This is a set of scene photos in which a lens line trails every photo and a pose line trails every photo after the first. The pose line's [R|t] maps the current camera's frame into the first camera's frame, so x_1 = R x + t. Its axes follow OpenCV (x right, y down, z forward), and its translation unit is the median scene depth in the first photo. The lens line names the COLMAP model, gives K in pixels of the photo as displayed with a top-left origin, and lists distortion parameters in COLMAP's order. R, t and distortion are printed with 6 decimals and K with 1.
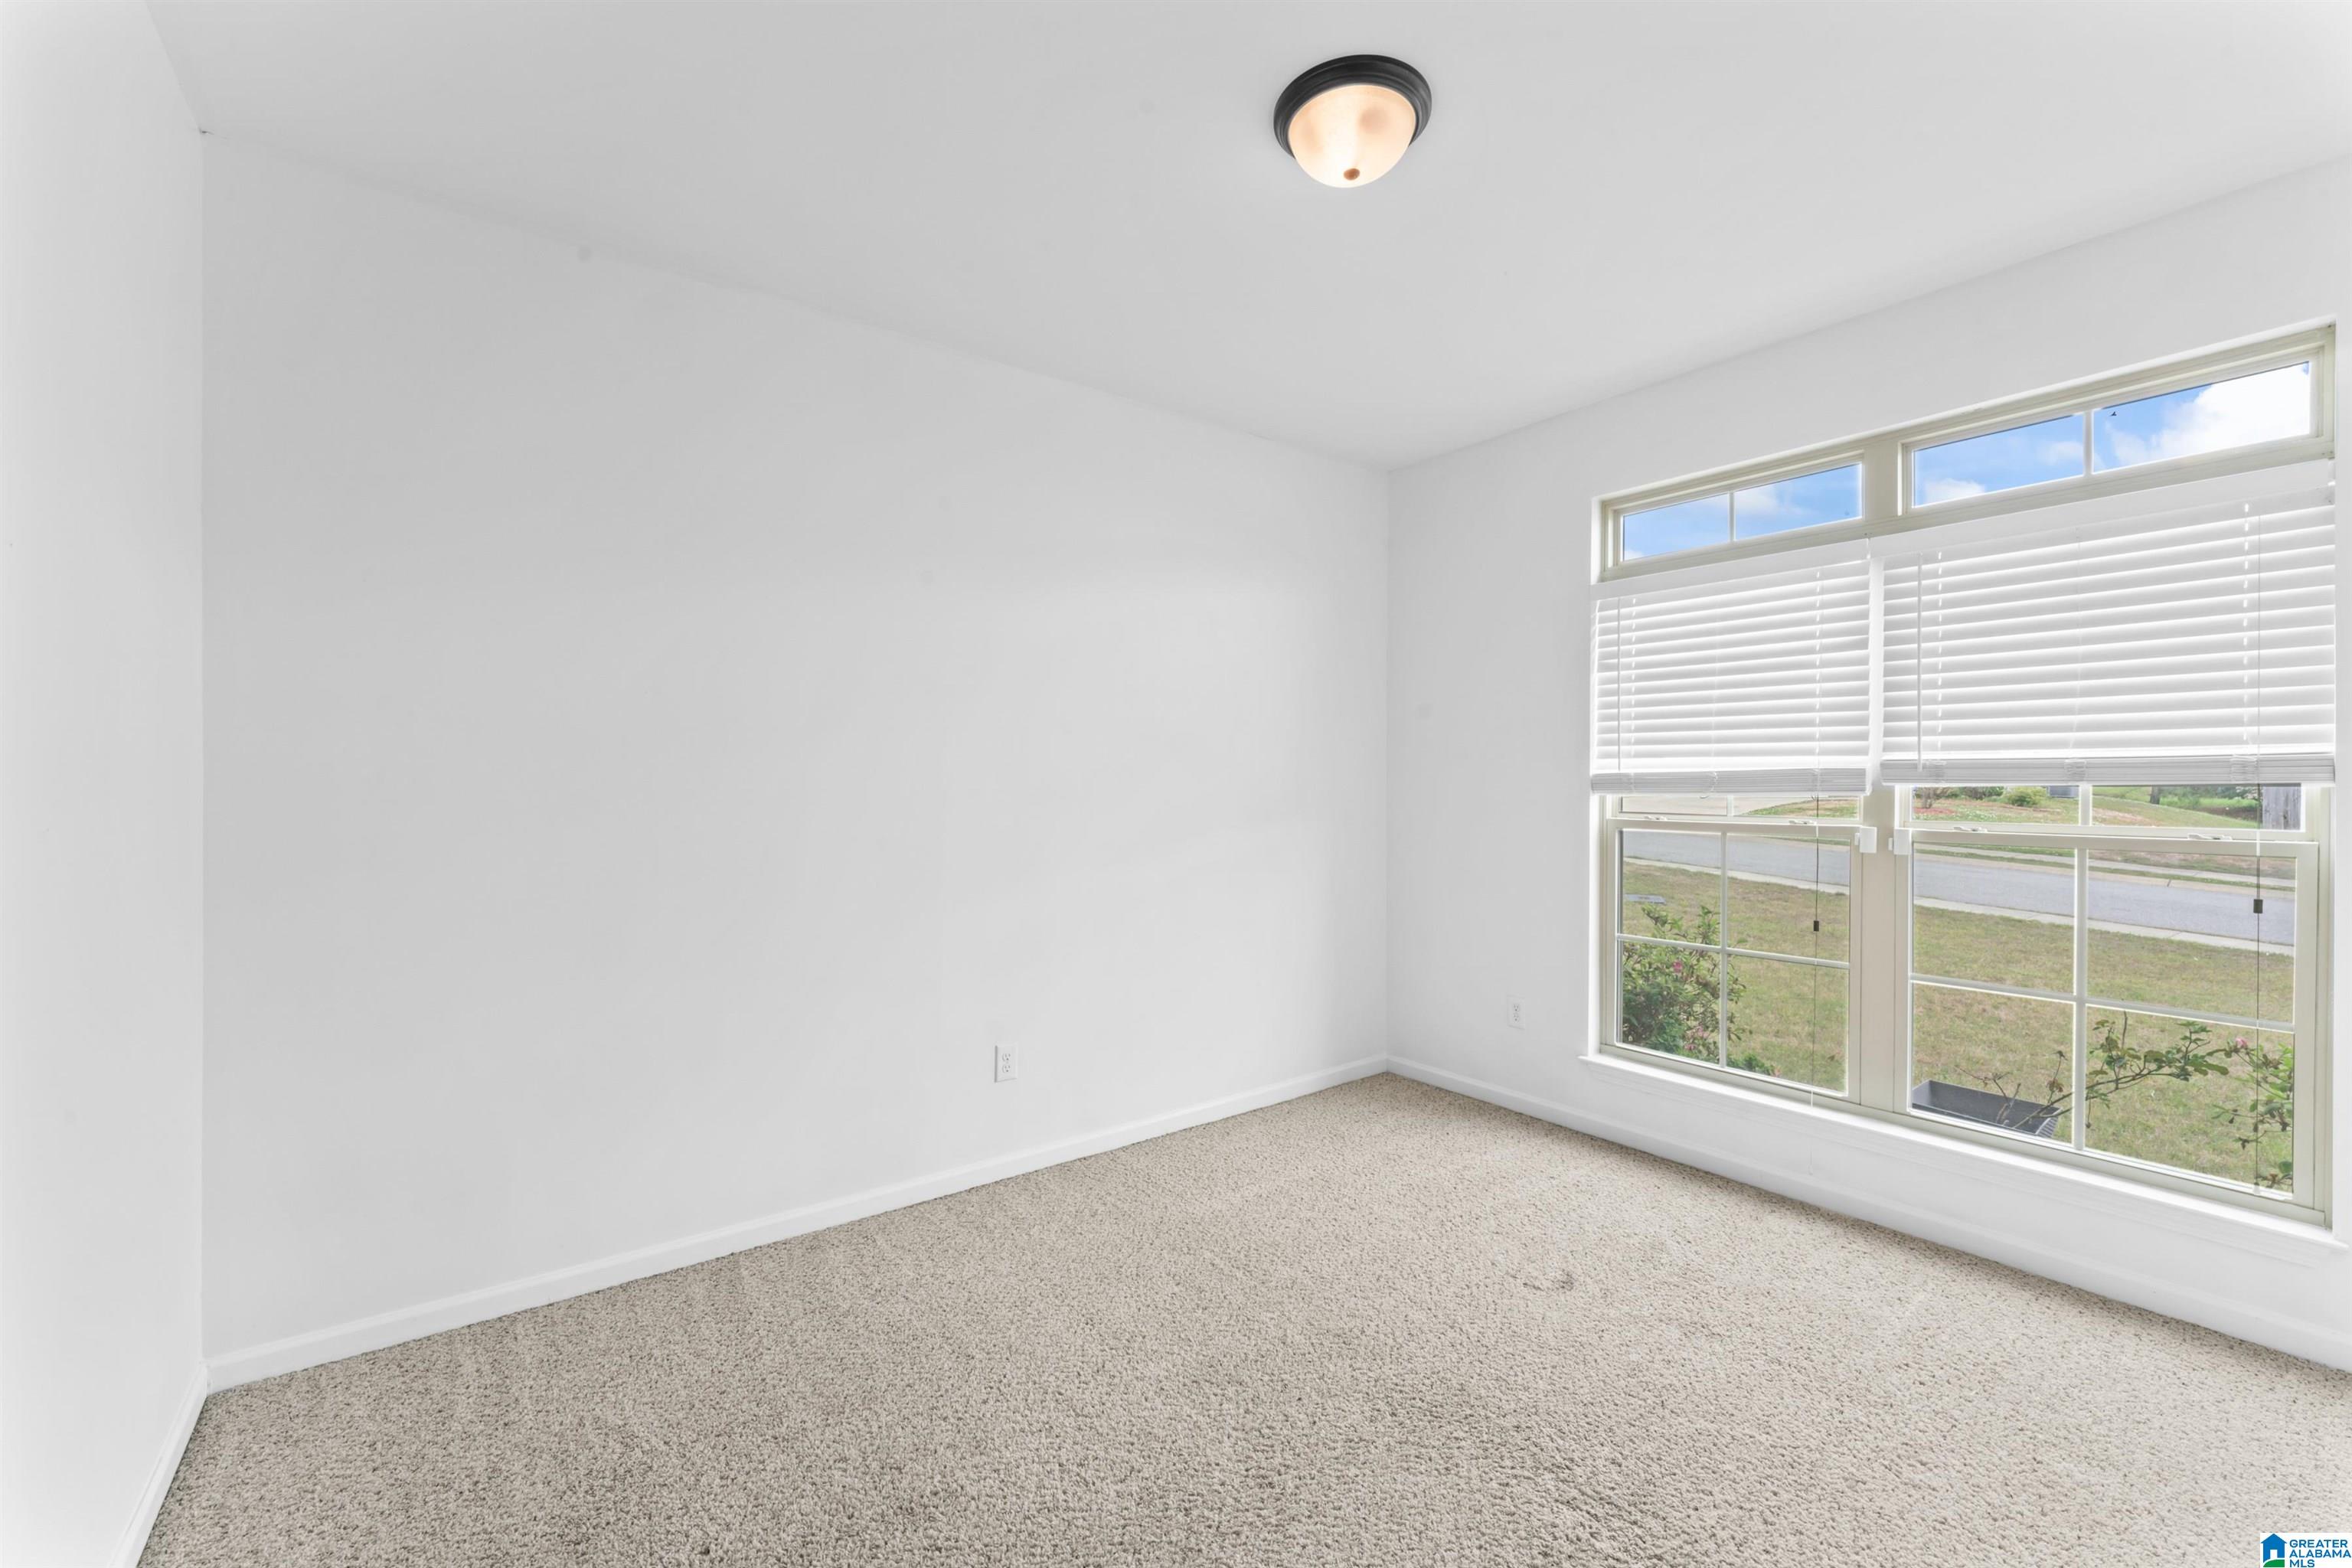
lens RADIAL K [[965.3, 0, 1180.8], [0, 965.3, 782.9], [0, 0, 1]] dist [-0.007024, 0.000198]
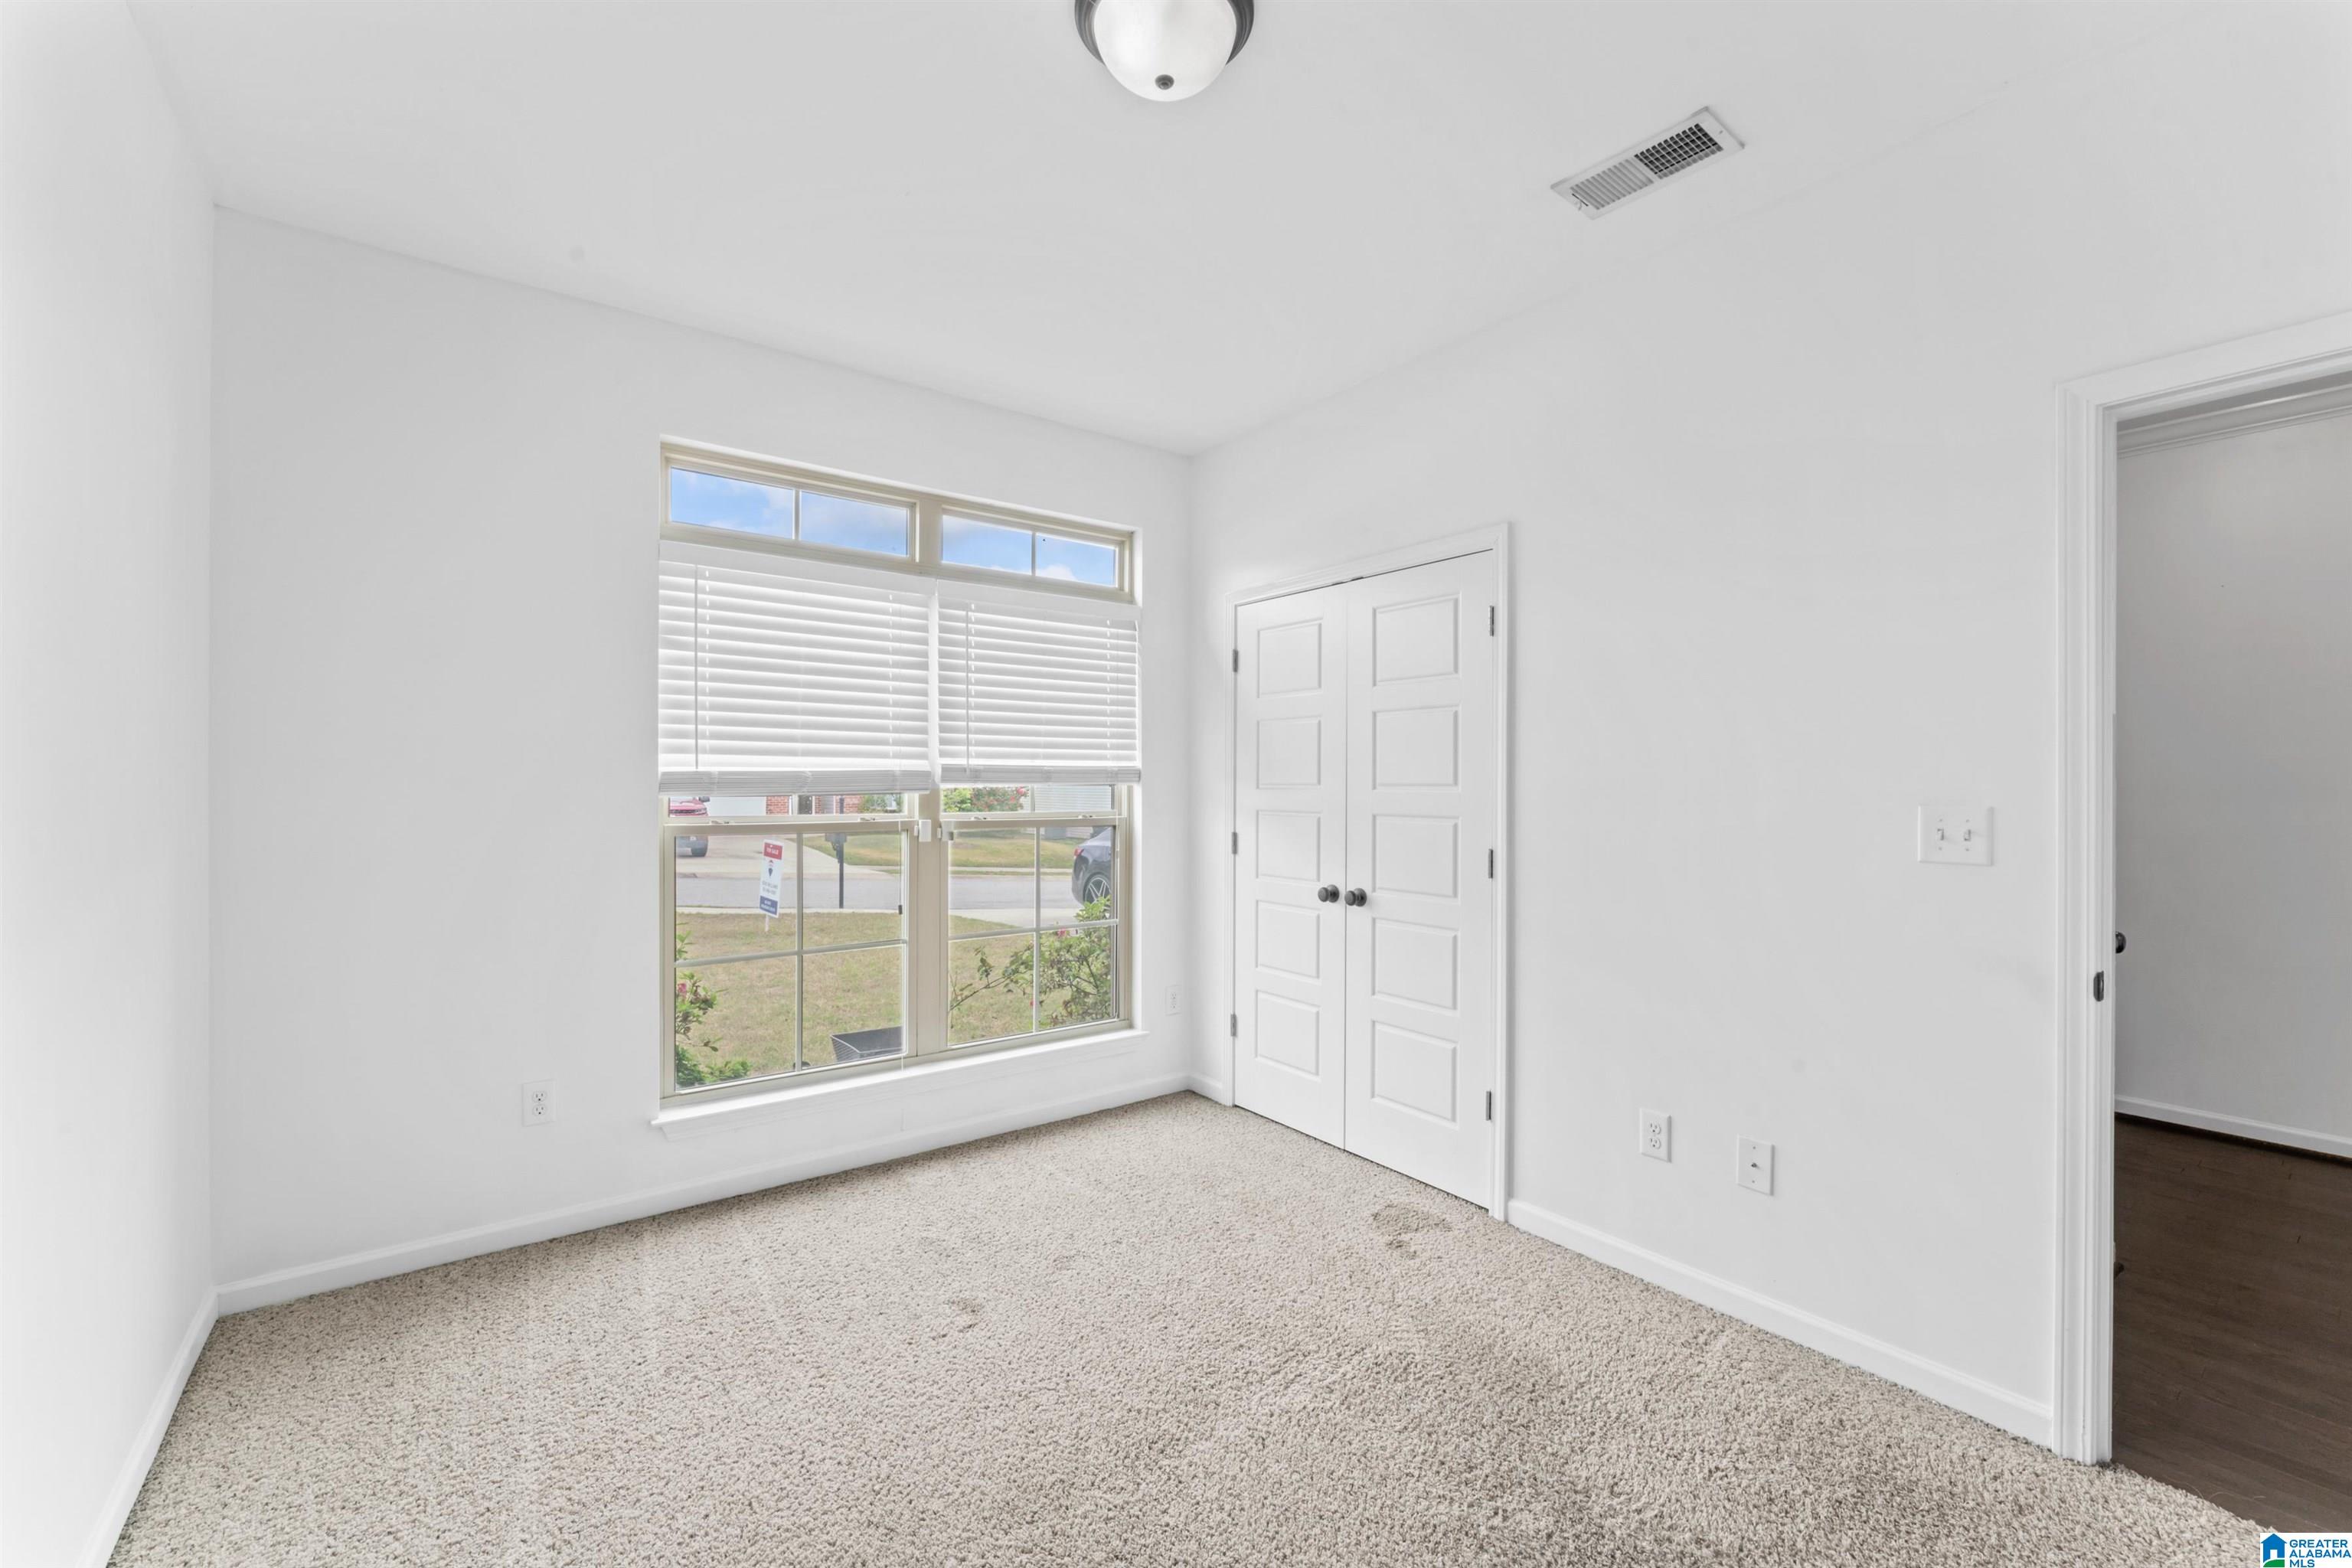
lens RADIAL K [[965.3, 0, 1180.3], [0, 965.3, 788.7], [0, 0, 1]] dist [-0.007024, 0.000198]
pose [[-0.004278, -0.002785, 0.999987, -0.475775], [0.001749, 0.999995, 0.002792, 0.004237], [-0.999989, 0.001761, -0.004273, 0.683637]]
